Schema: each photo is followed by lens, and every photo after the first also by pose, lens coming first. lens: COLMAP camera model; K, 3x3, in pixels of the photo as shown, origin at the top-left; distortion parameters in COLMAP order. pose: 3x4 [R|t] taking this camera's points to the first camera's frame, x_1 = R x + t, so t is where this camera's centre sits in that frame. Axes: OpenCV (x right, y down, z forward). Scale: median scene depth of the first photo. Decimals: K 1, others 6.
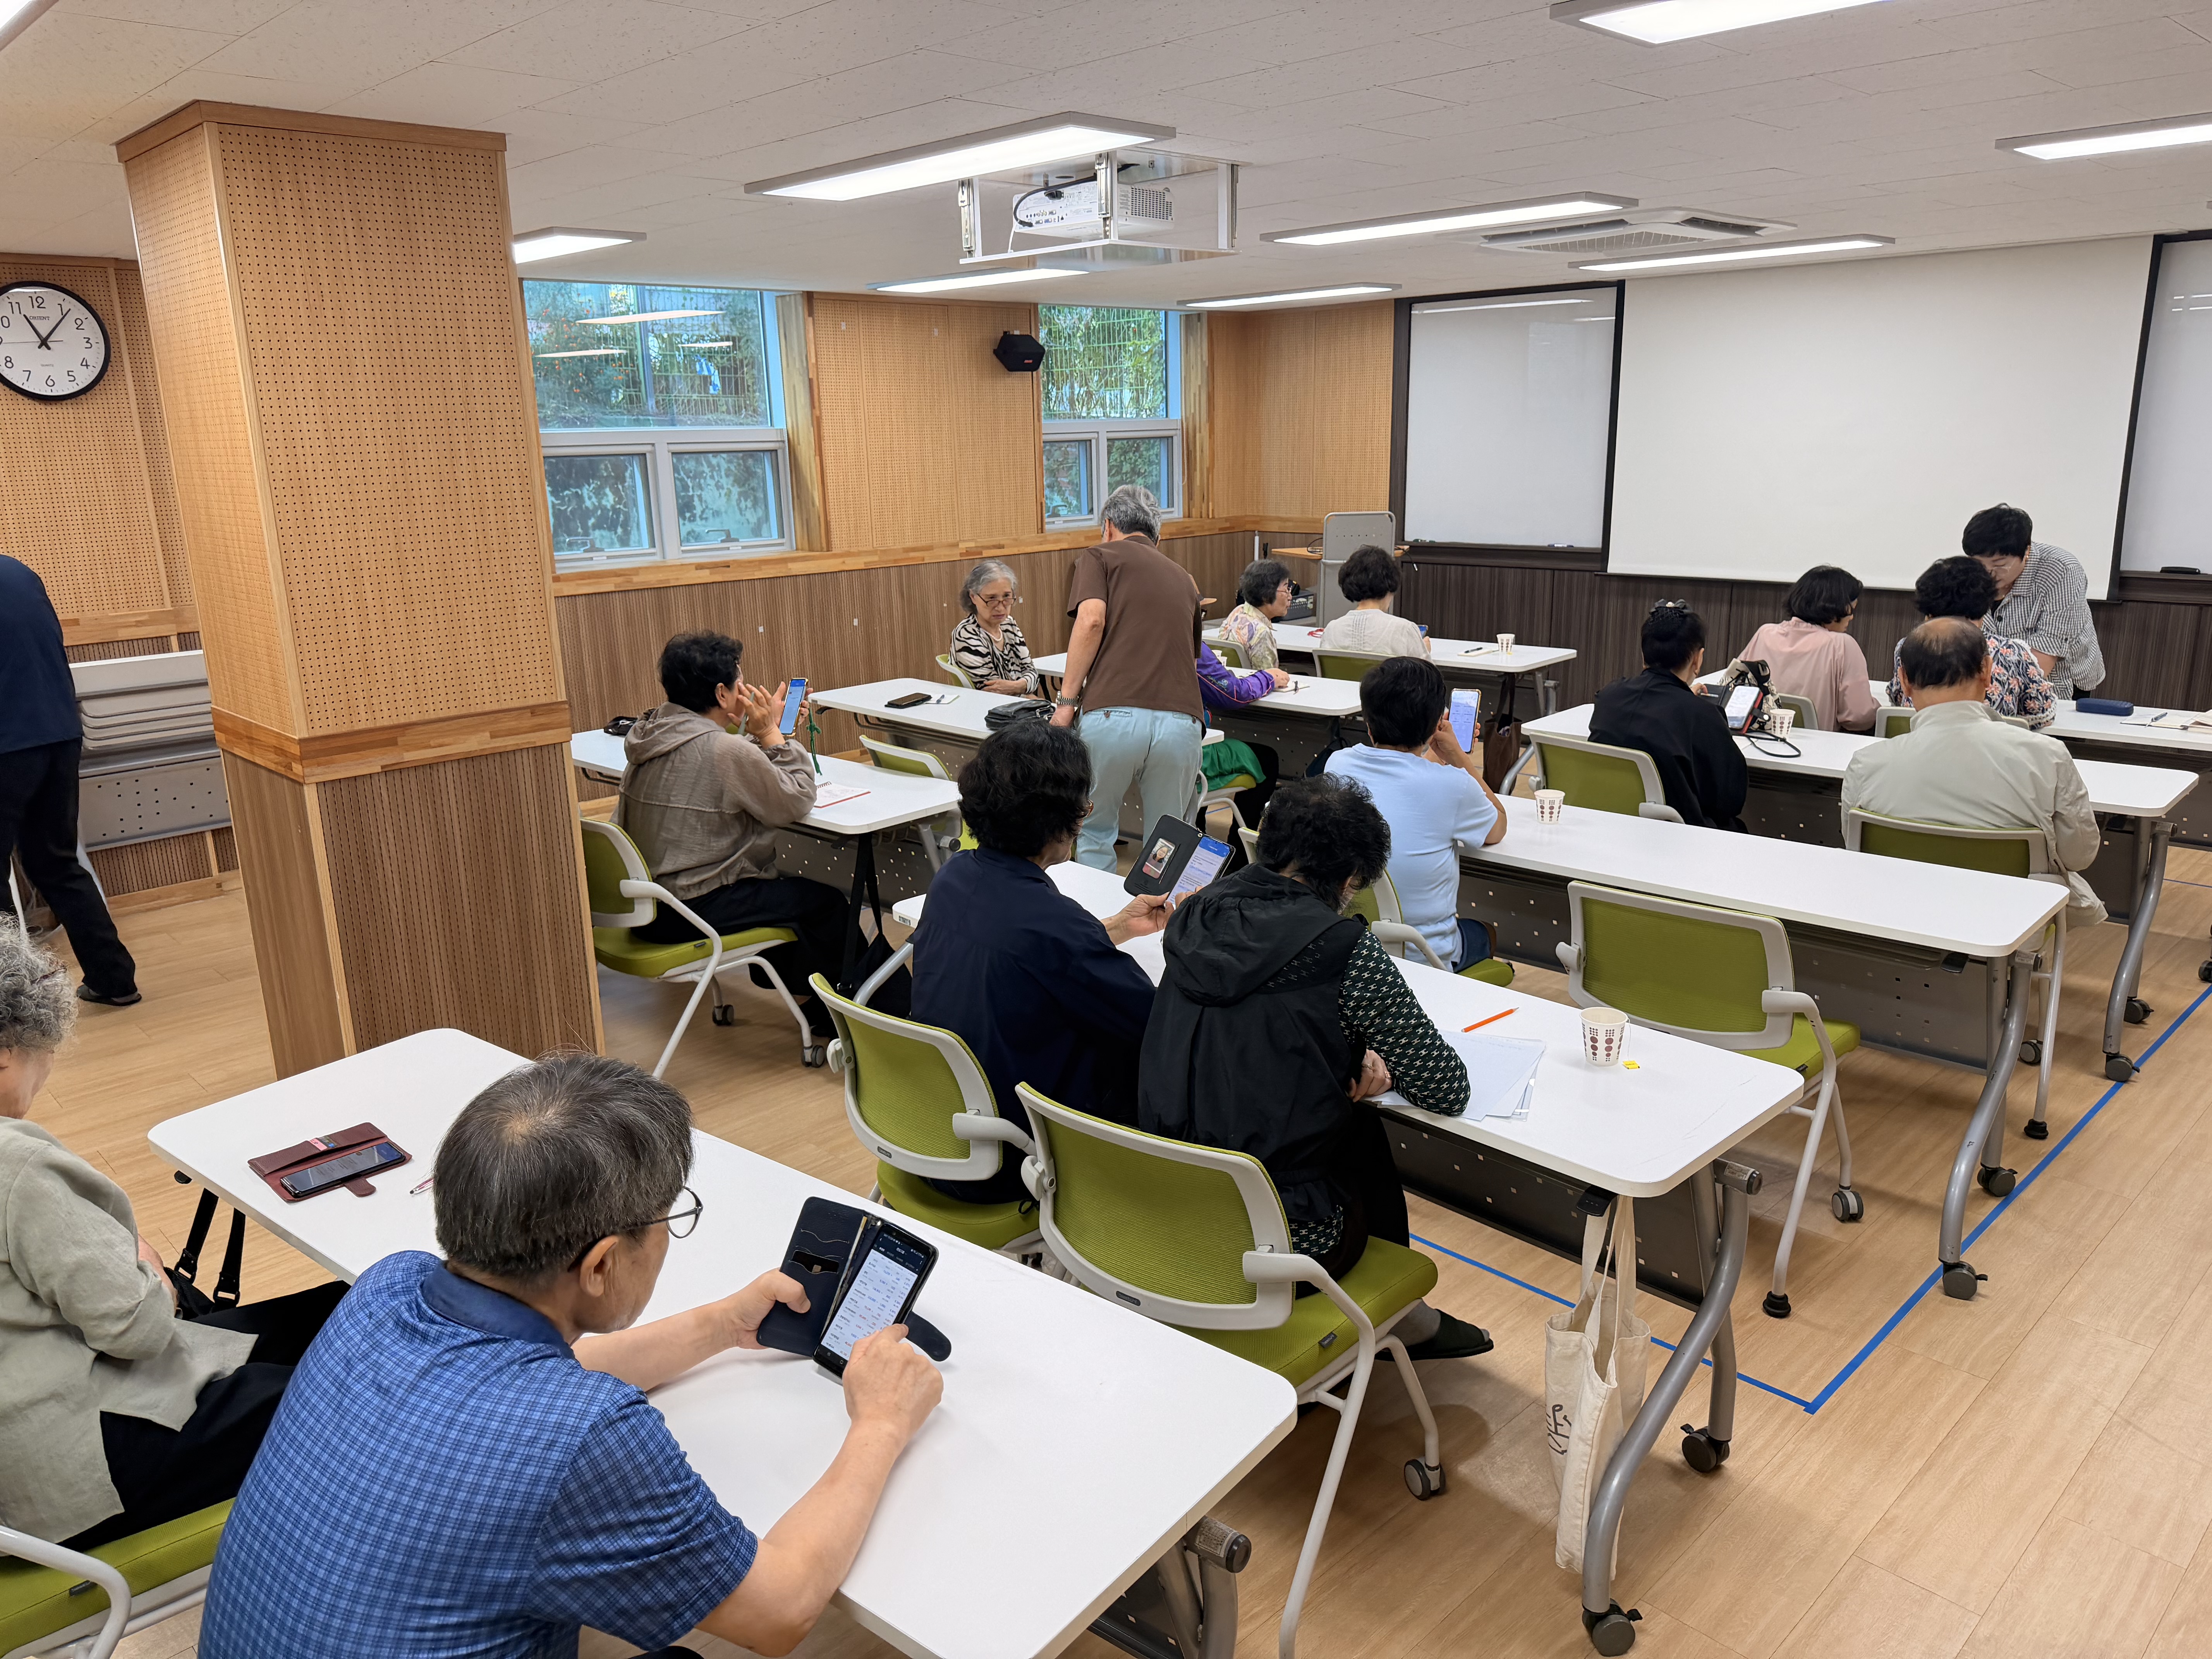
lens RADIAL K [[1558.9, 0, 1119.5], [0, 1558.9, 818.6], [0, 0, 1]] dist [0.063070, -0.077033]
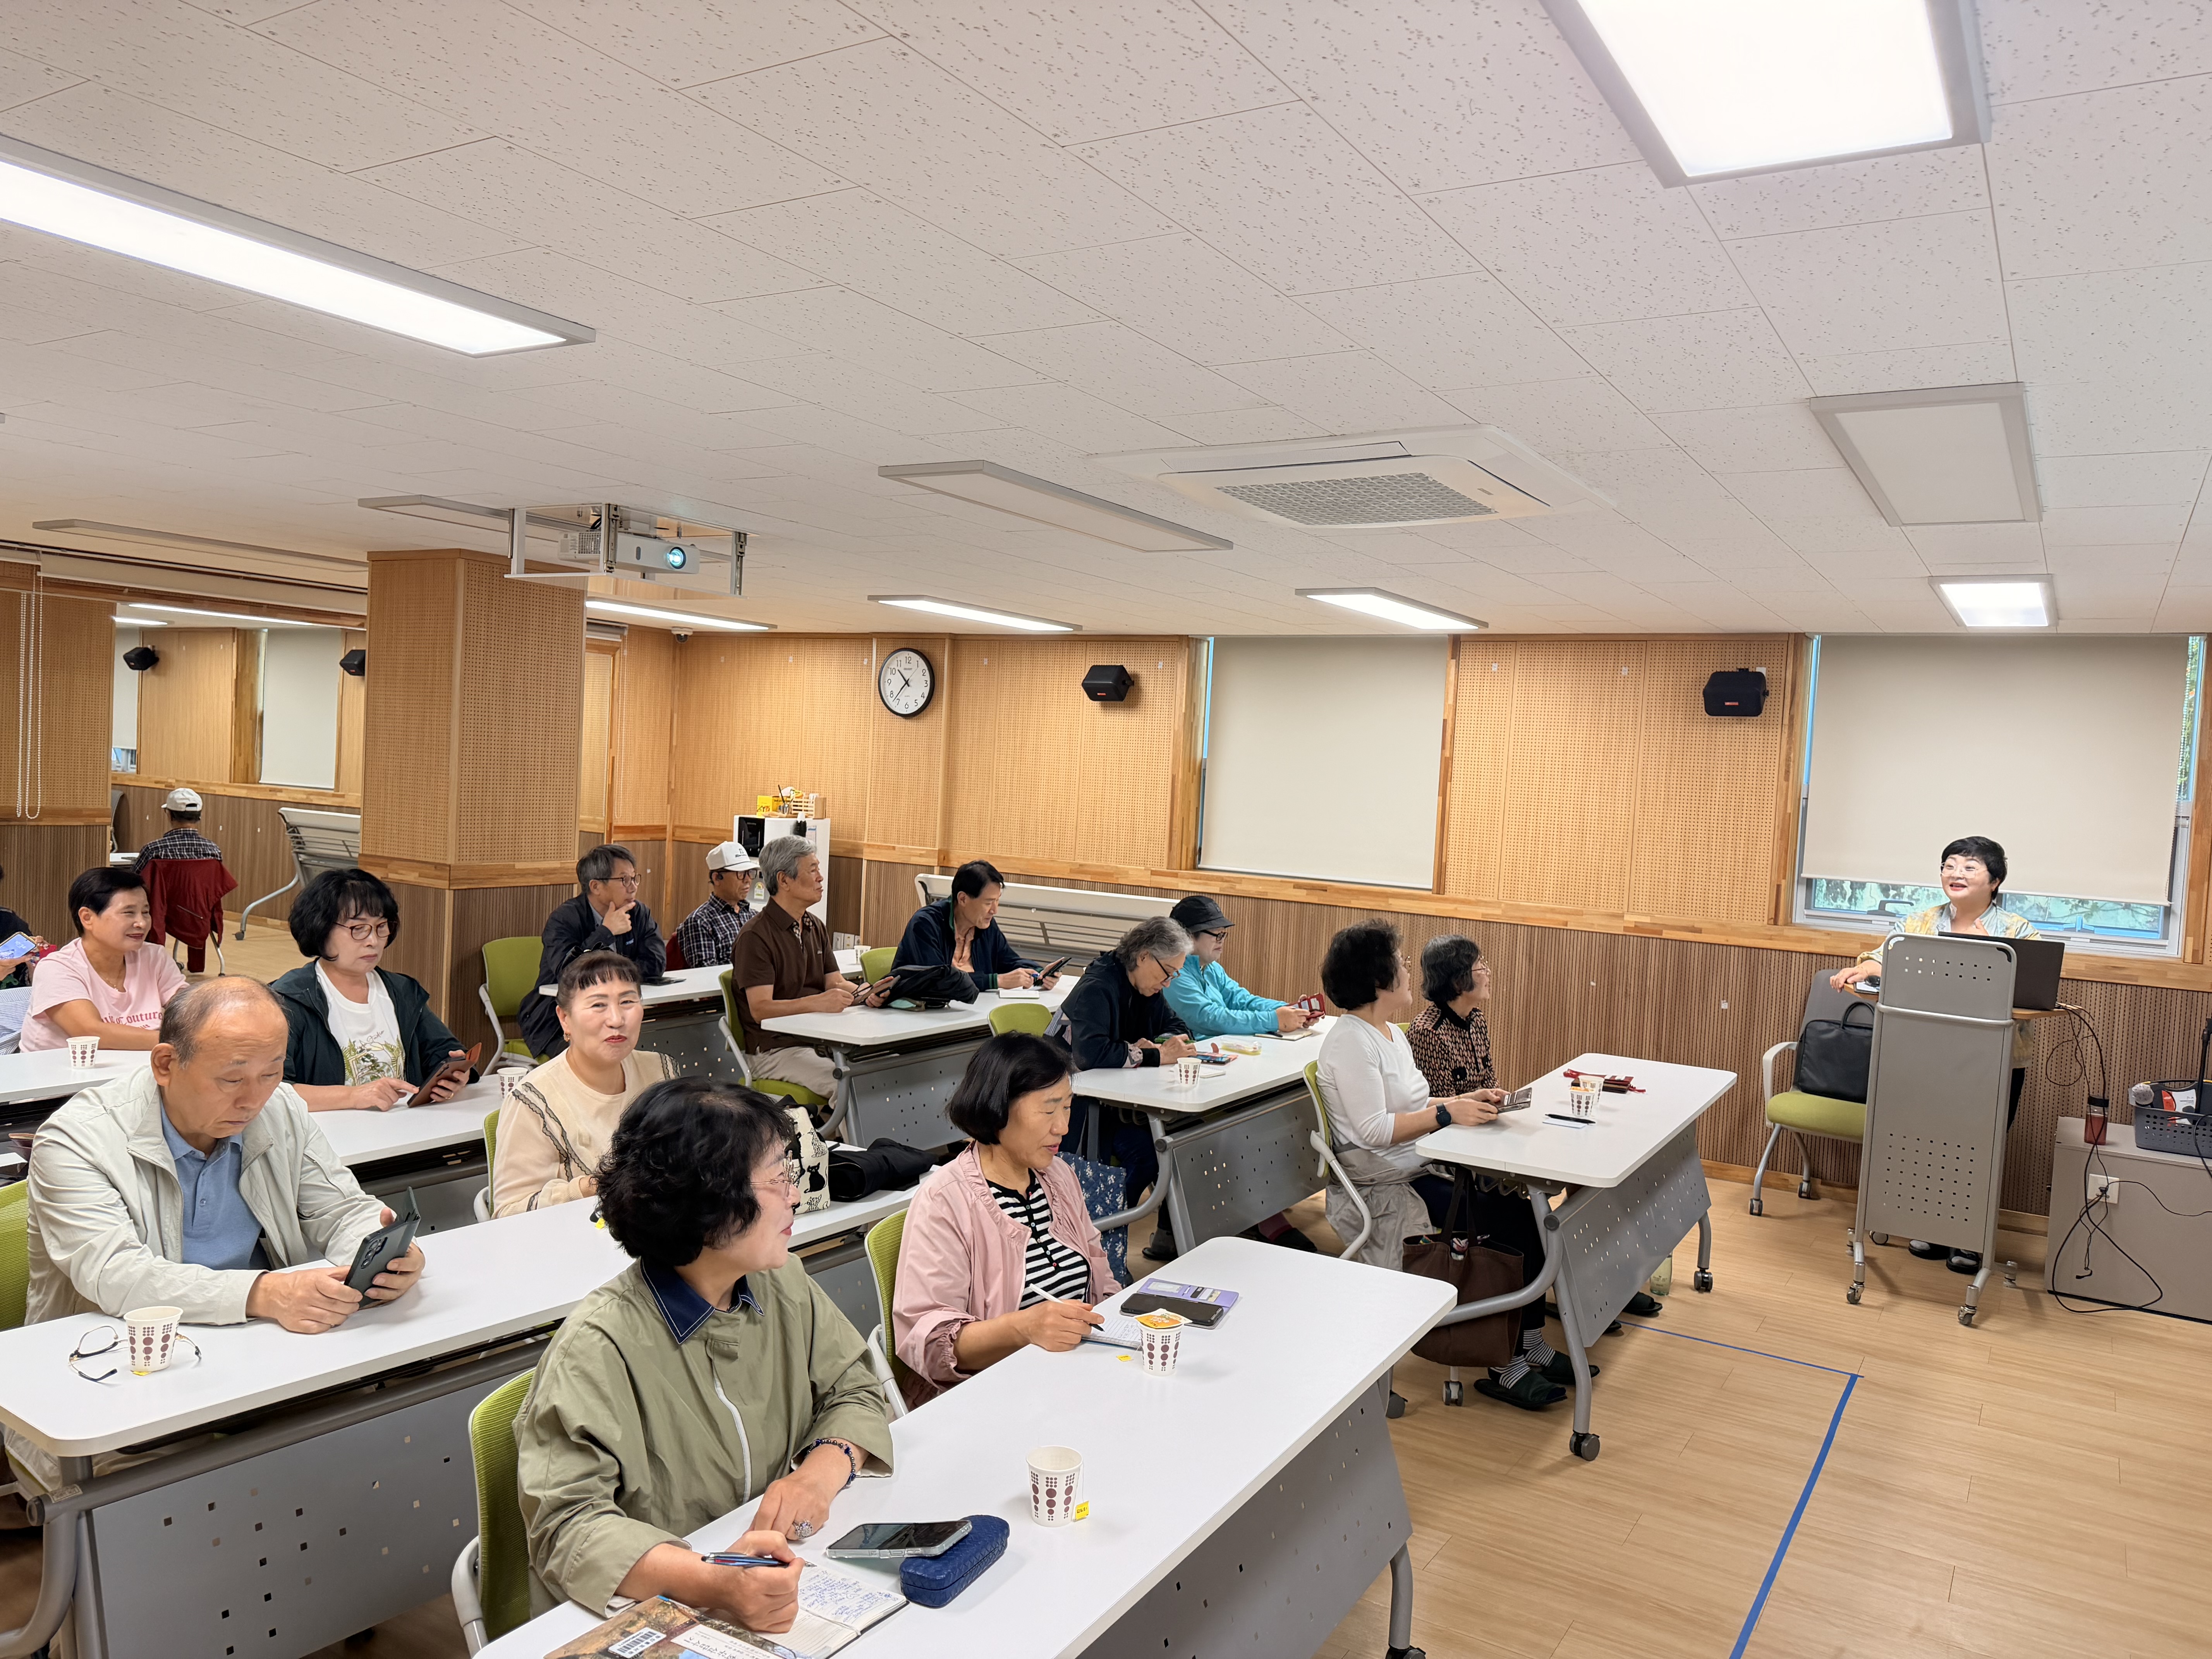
lens RADIAL K [[1558.9, 0, 1118.0], [0, 1558.9, 830.9], [0, 0, 1]] dist [0.063070, -0.077033]
pose [[0.226183, 0.076509, -0.971076, 1.455289], [-0.296625, 0.954974, 0.006151, -0.335421], [0.927823, 0.286654, 0.238693, 1.259302]]
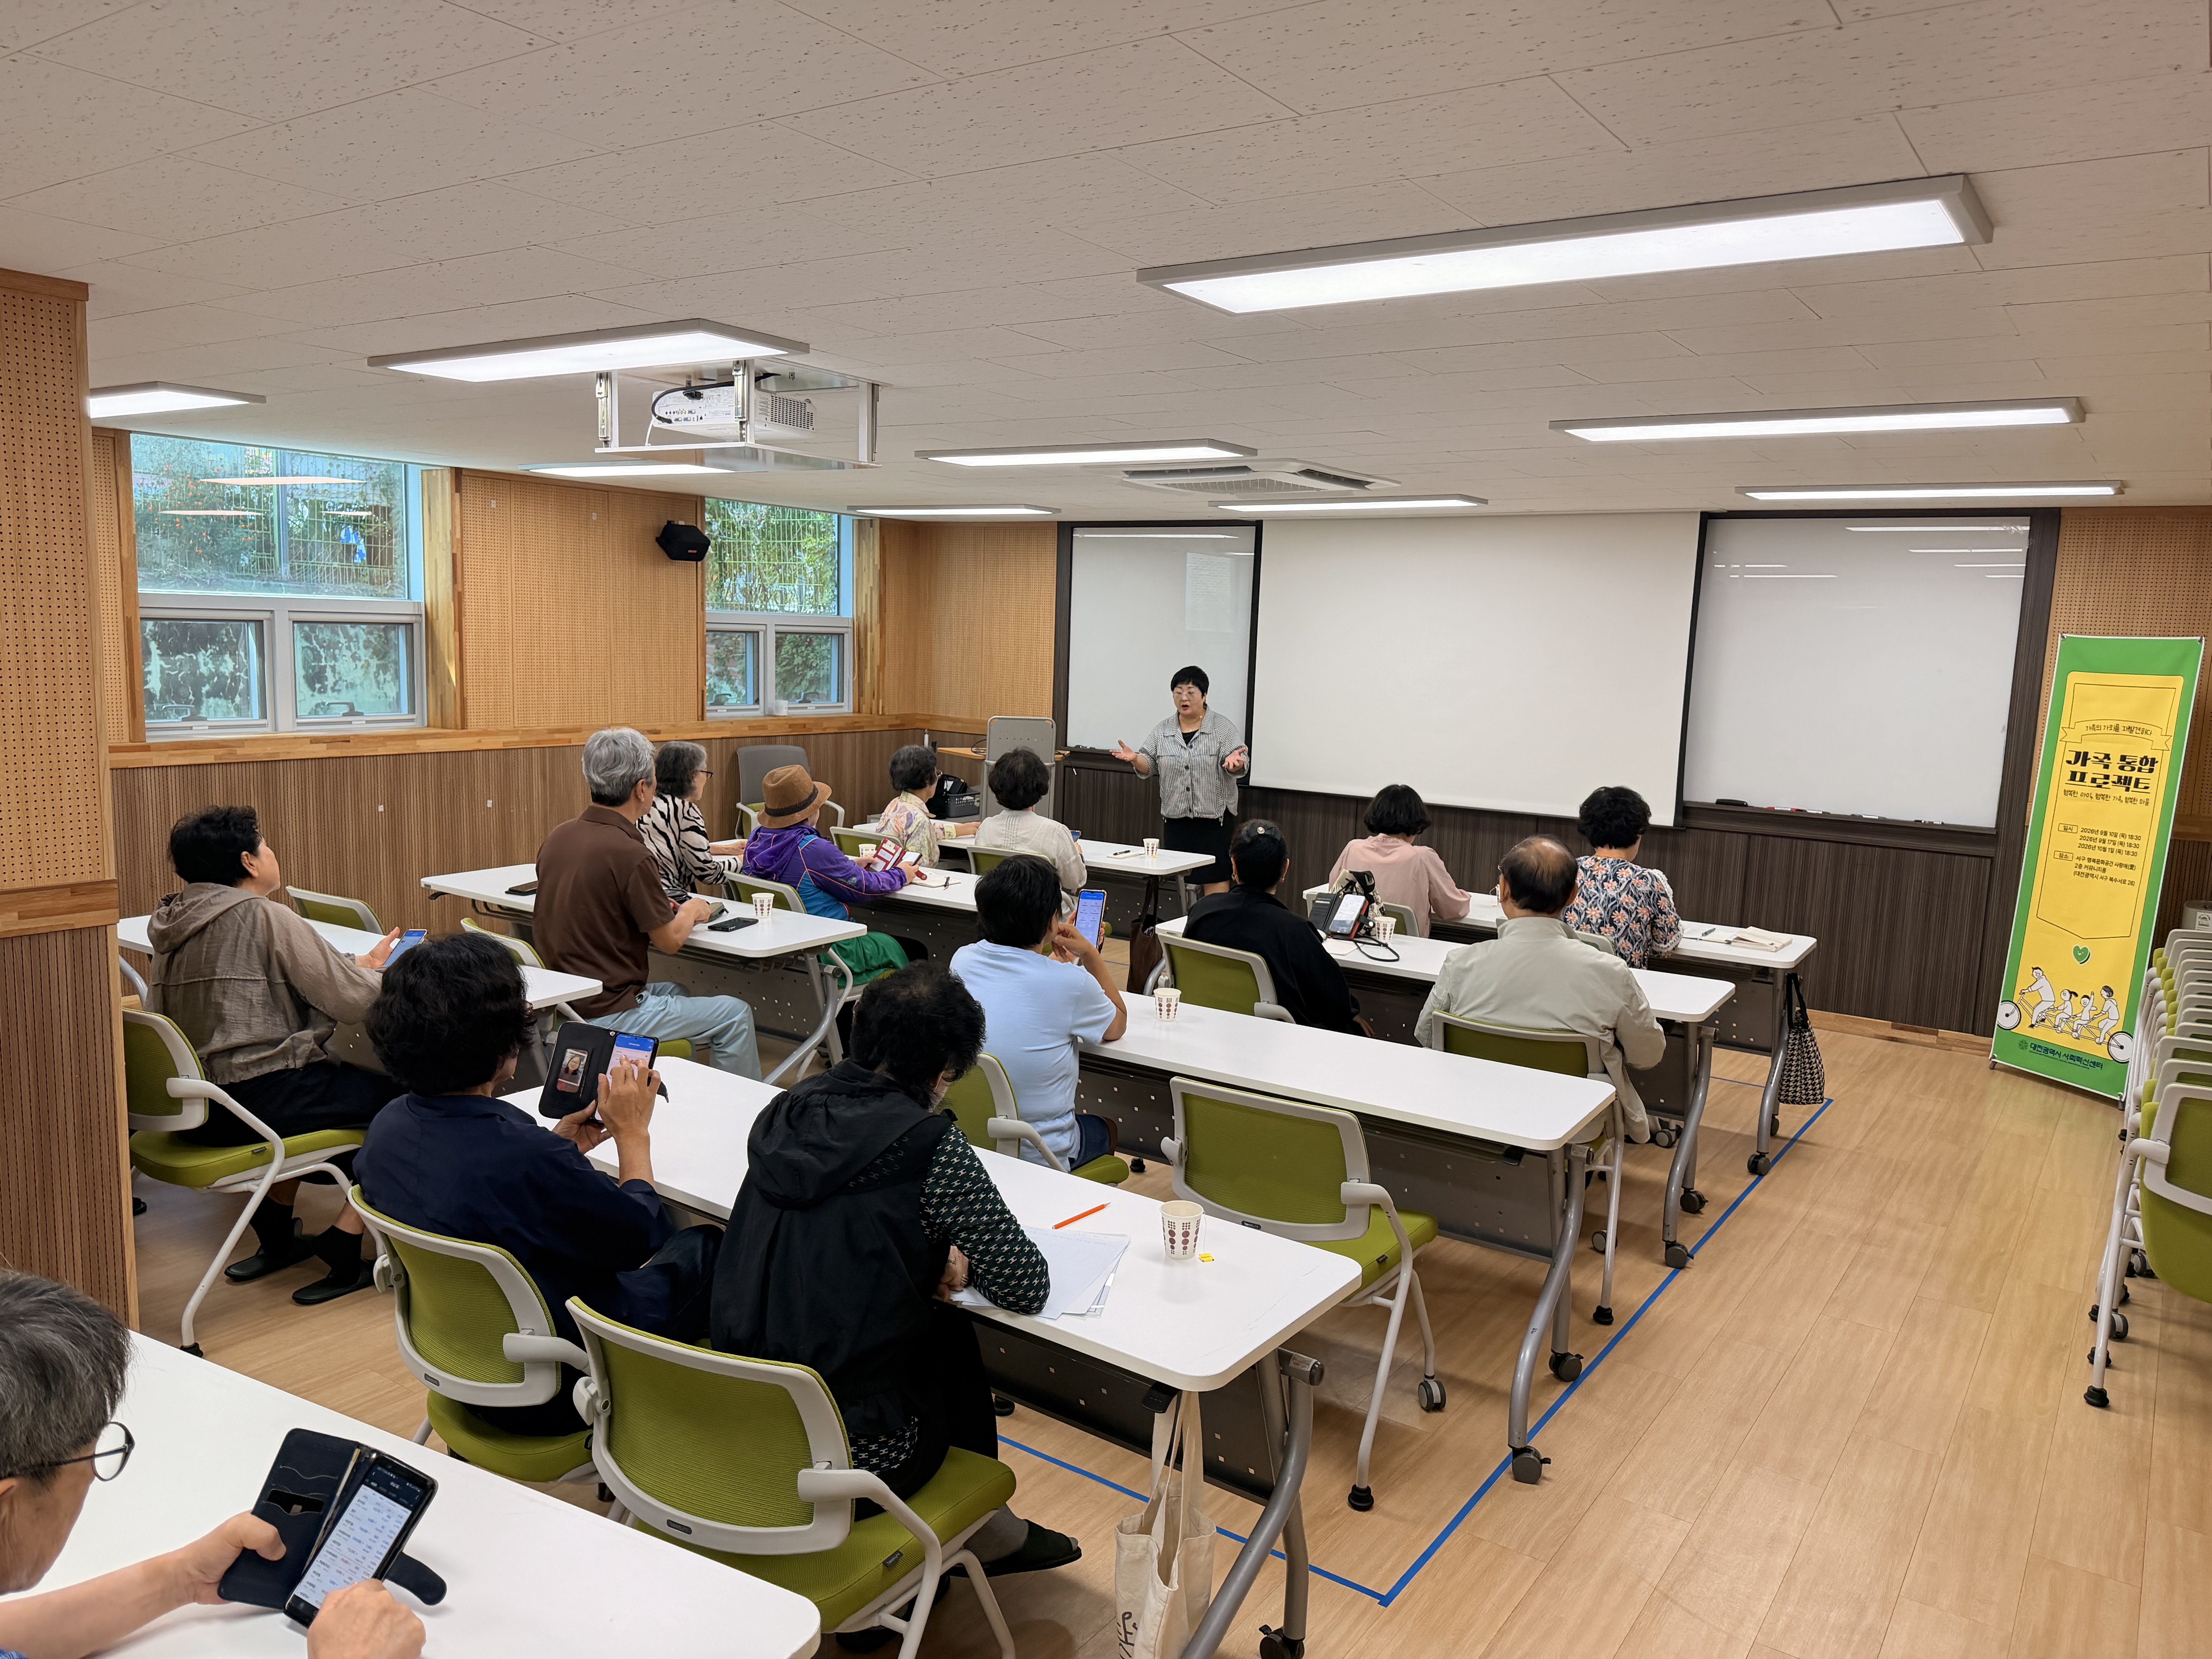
lens RADIAL K [[1558.9, 0, 1112.7], [0, 1558.9, 841.7], [0, 0, 1]] dist [0.063070, -0.077033]
pose [[0.980633, 0.030966, 0.193391, 0.038917], [-0.009415, 0.993734, -0.111376, -0.000014], [-0.195628, 0.107398, 0.974780, -0.011845]]
